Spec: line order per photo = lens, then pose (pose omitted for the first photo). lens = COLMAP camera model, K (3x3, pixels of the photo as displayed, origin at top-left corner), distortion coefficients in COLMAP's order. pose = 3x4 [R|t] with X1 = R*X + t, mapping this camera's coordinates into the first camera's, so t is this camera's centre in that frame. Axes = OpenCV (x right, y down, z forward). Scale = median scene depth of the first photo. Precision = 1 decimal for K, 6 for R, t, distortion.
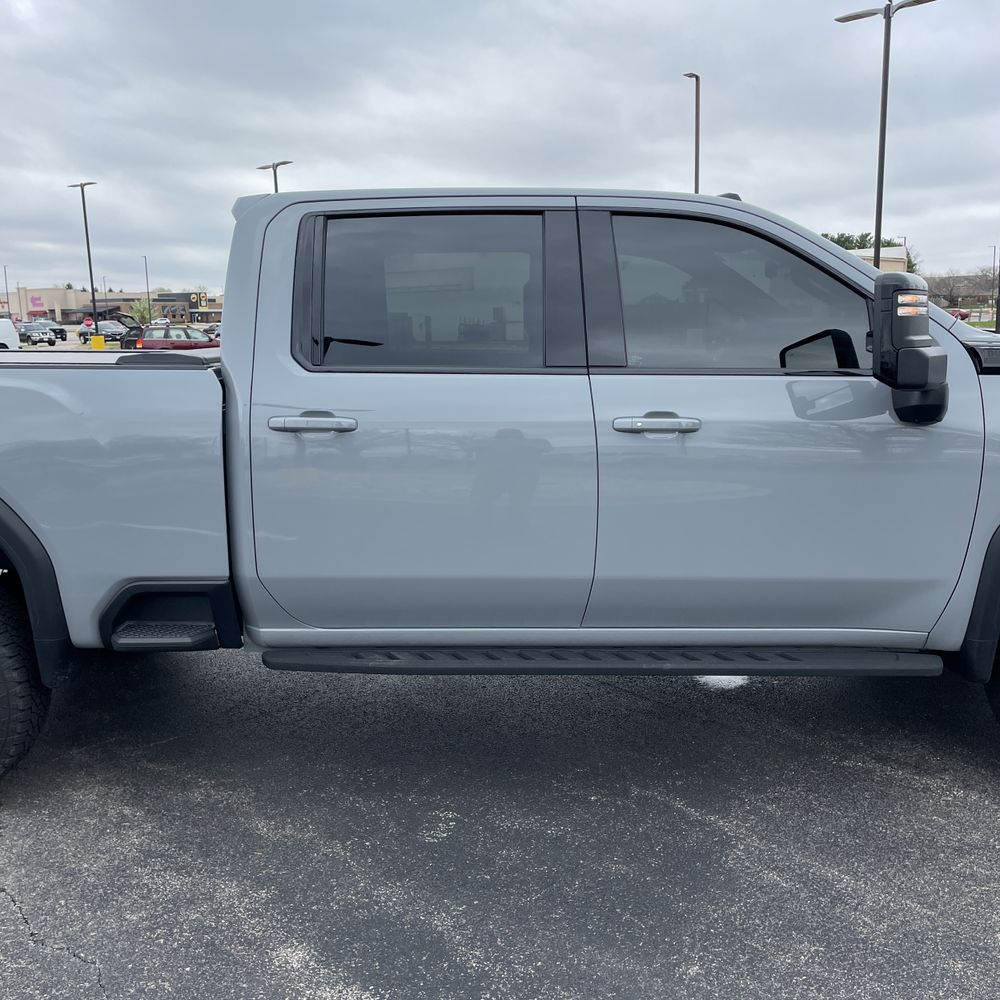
lens RADIAL K [[1005.9, 0, 522.7], [0, 1005.9, 528.2], [0, 0, 1]] dist [0.027692, 0.000000]
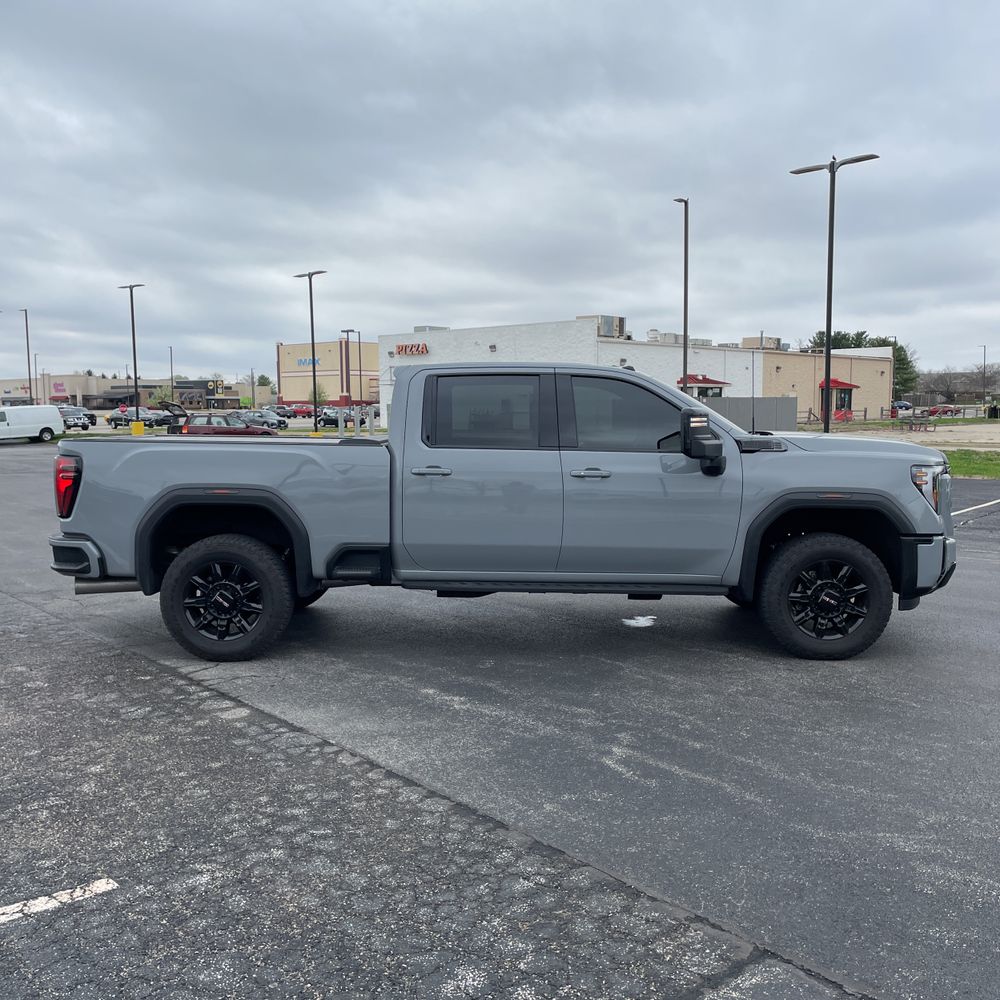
lens RADIAL K [[1005.9, 0, 513.7], [0, 1005.9, 545.7], [0, 0, 1]] dist [0.027692, 0.000000]
pose [[0.999831, 0.012868, -0.013123, -0.001403], [-0.013743, 0.997529, -0.068901, 0.177221], [0.012204, 0.069070, 0.997537, -1.004770]]
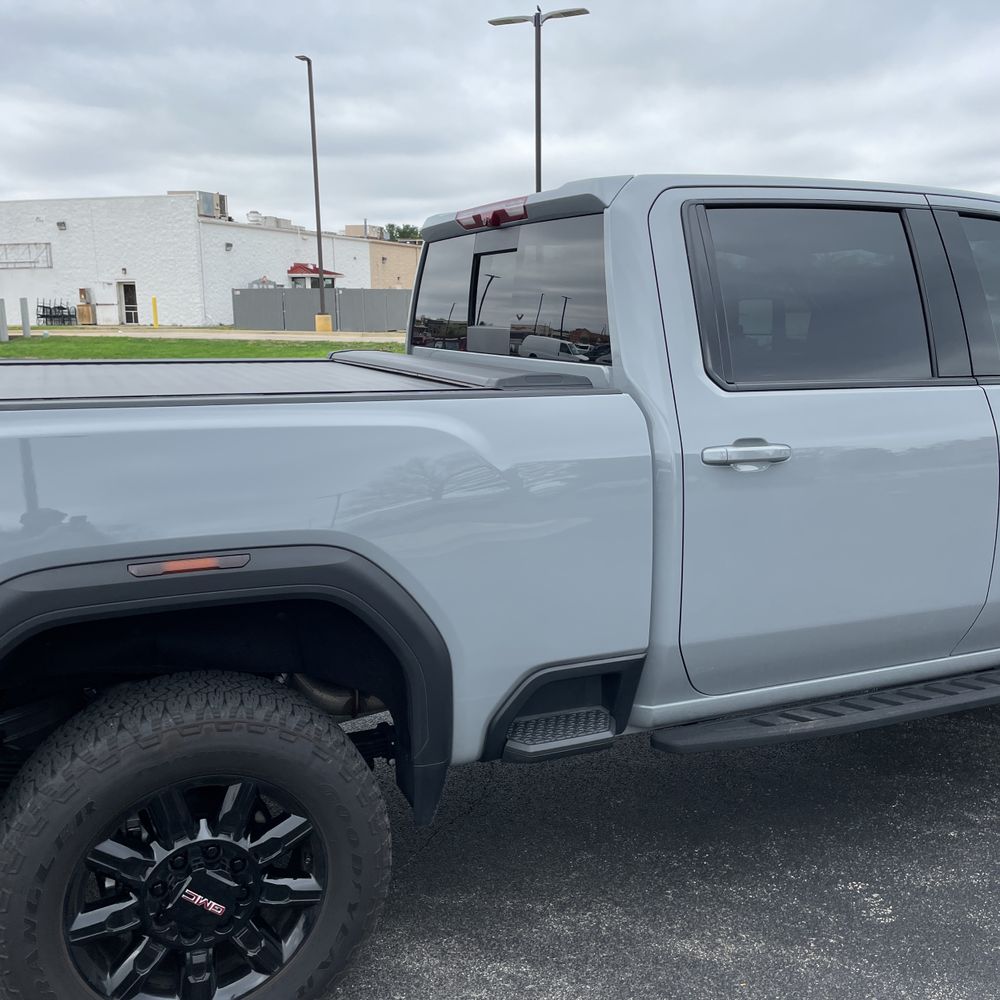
lens RADIAL K [[1005.9, 0, 510.7], [0, 1005.9, 504.9], [0, 0, 1]] dist [0.027692, 0.000000]
pose [[0.917545, -0.068460, 0.391693, -0.632054], [0.071511, 0.997417, 0.006812, -0.071346], [-0.391148, 0.021760, 0.920071, 0.274967]]
